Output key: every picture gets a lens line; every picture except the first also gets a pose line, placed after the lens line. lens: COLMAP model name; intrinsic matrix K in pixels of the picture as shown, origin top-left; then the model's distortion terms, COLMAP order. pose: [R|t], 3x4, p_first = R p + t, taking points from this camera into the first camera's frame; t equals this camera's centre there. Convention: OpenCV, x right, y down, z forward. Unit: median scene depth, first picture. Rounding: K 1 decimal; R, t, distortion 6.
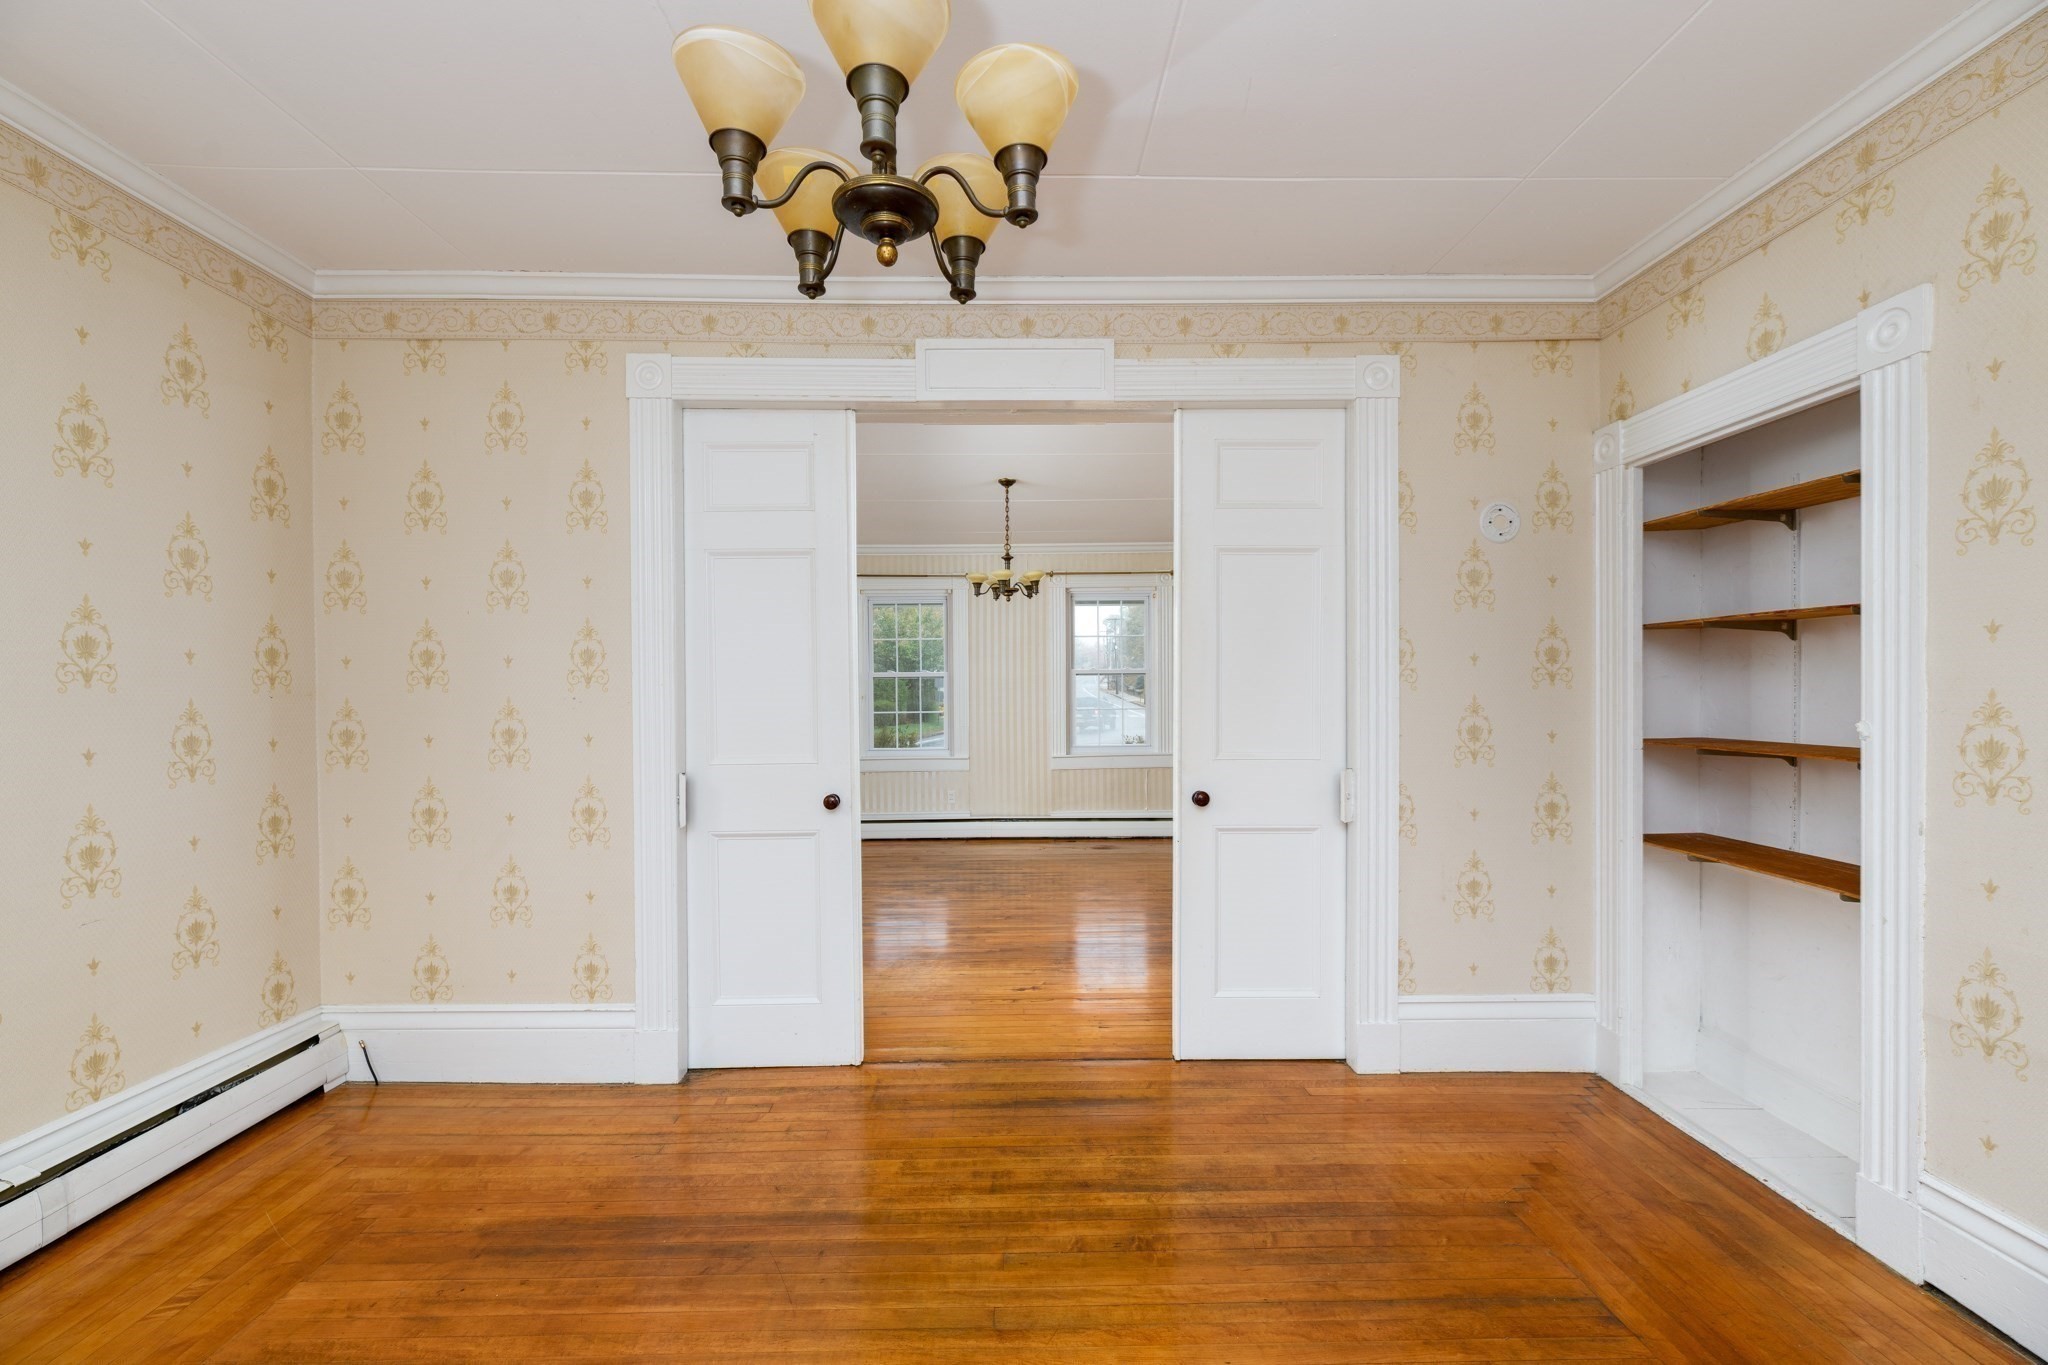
lens RADIAL K [[853.4, 0, 1036.0], [0, 853.4, 702.5], [0, 0, 1]] dist [0.001009, -0.000382]
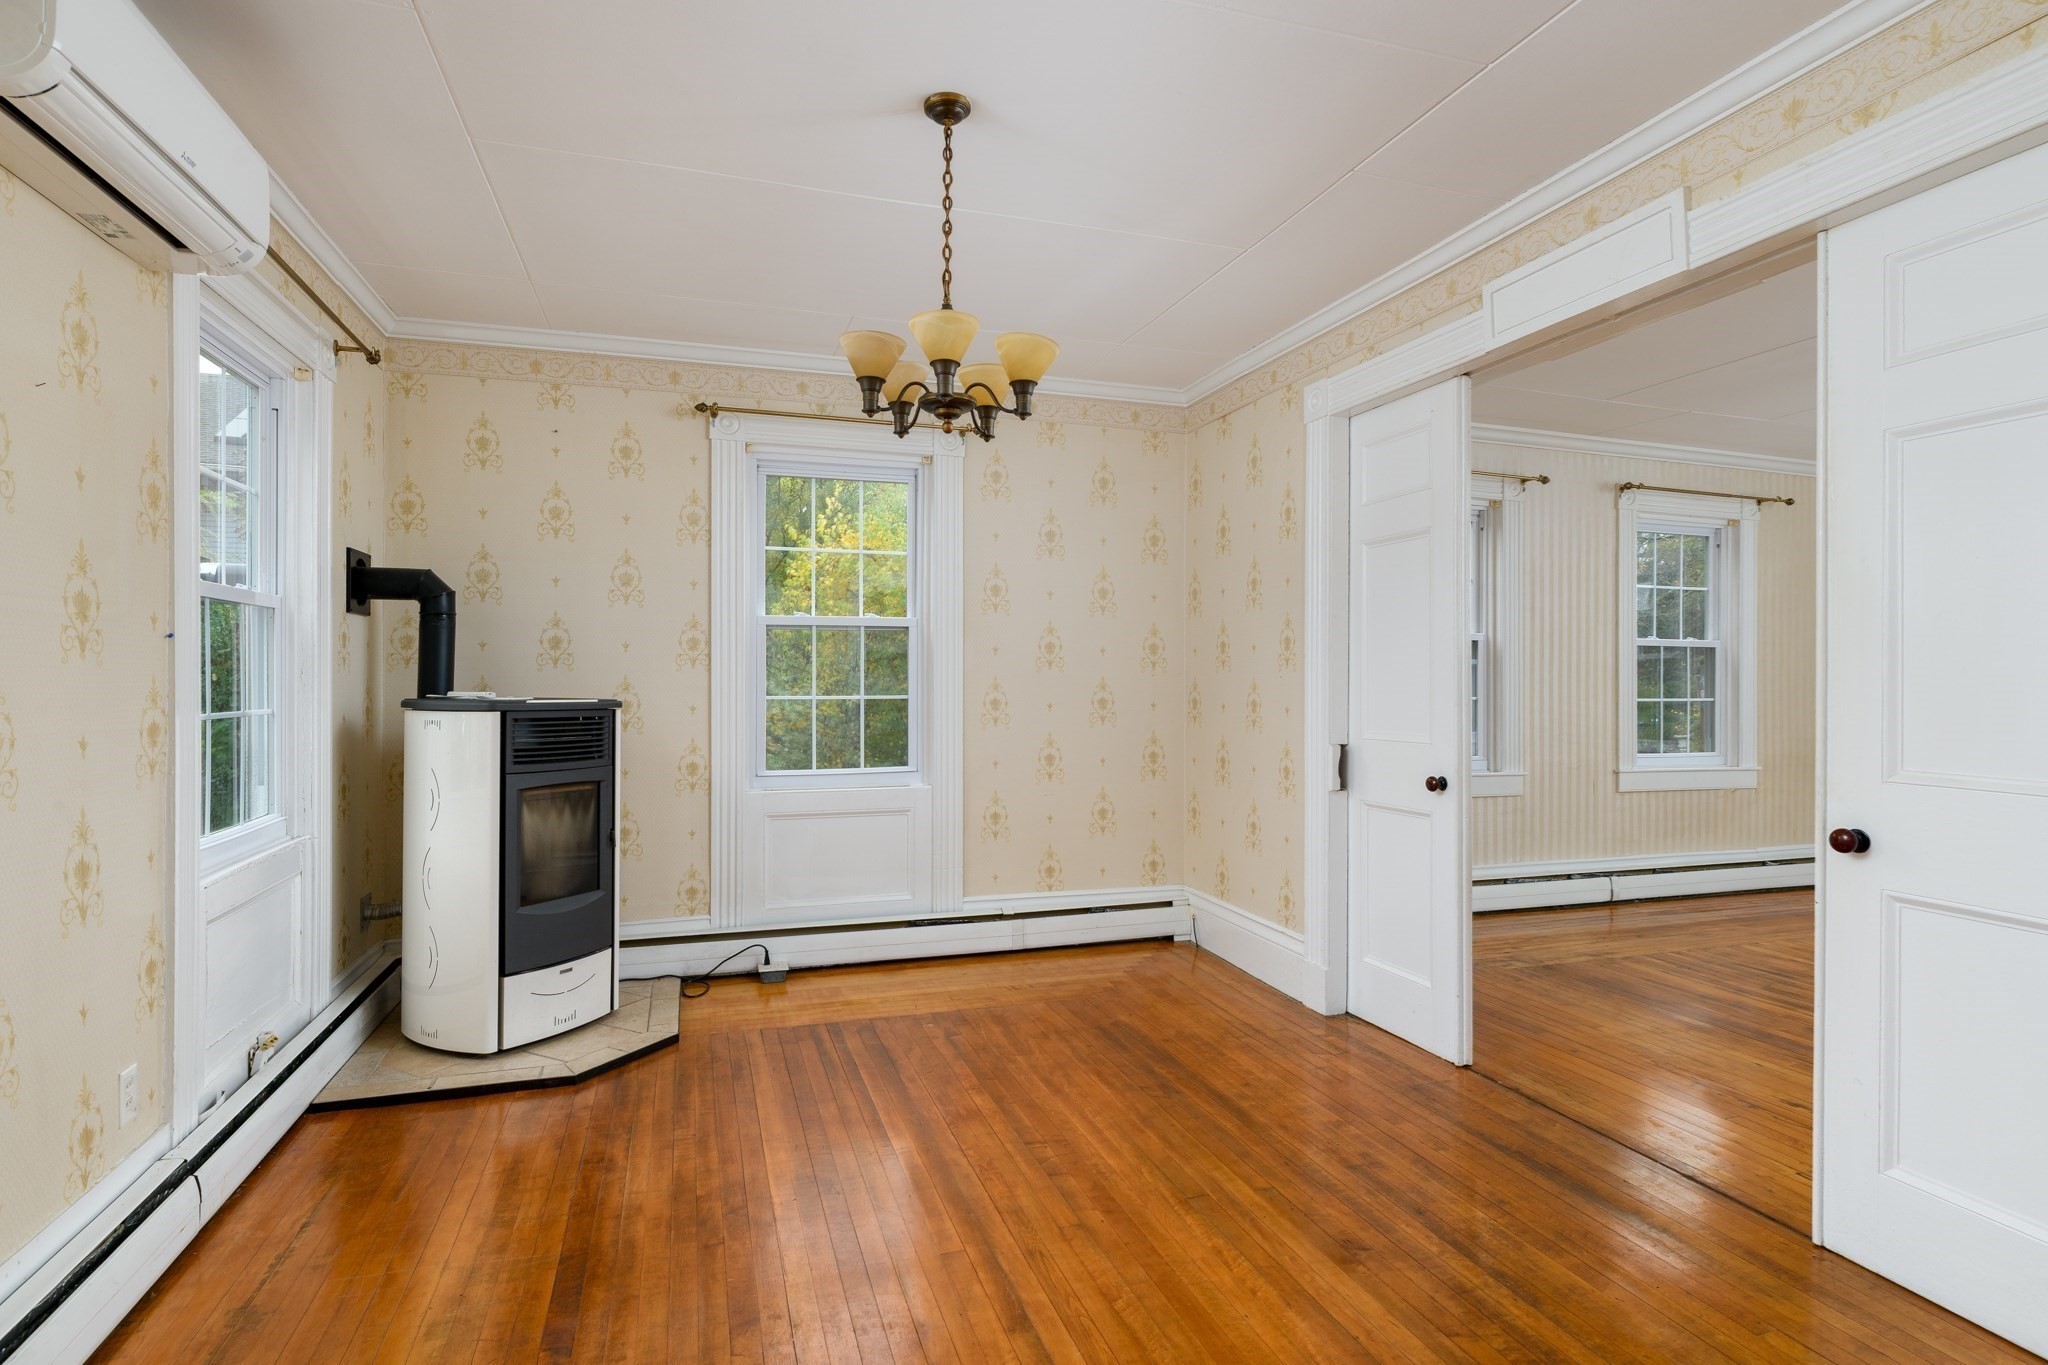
lens RADIAL K [[1054.5, 0, 1028.1], [0, 1054.5, 669.7], [0, 0, 1]] dist [-0.002988, -0.000220]
pose [[0.282655, -0.002827, -0.959218, 0.820023], [-0.008737, 0.999947, -0.005521, -0.003740], [0.959182, 0.009941, 0.282615, 0.220087]]
